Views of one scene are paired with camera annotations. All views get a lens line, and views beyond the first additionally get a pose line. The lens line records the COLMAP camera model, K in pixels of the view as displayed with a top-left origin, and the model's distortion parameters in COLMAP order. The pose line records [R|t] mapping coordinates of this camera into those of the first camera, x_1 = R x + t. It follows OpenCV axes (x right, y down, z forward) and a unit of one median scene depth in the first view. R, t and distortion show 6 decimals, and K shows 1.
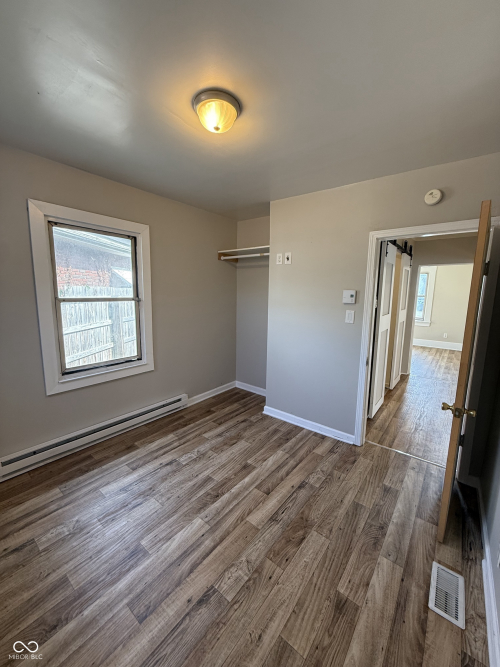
lens RADIAL K [[266.2, 0, 250.1], [0, 266.2, 331.3], [0, 0, 1]] dist [-0.000401, -0.000109]
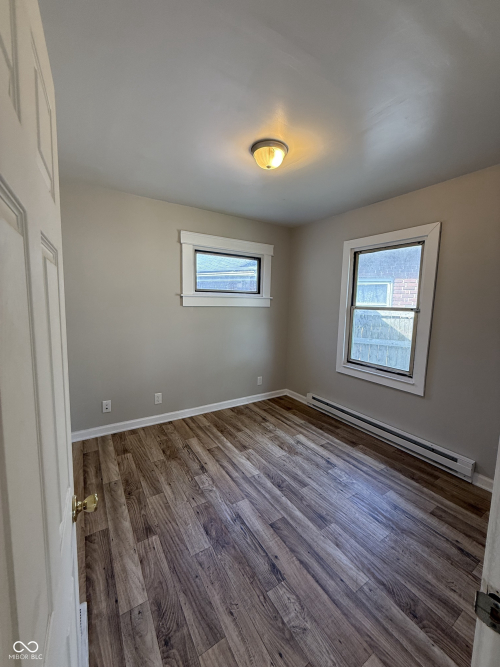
lens RADIAL K [[259.2, 0, 250.0], [0, 259.2, 333.5], [0, 0, 1]] dist [0.014998, 0.000047]
pose [[-0.312179, 0.097153, -0.945043, 0.829721], [-0.163527, 0.974415, 0.154191, -0.125102], [0.935844, 0.202675, -0.288305, 1.040566]]
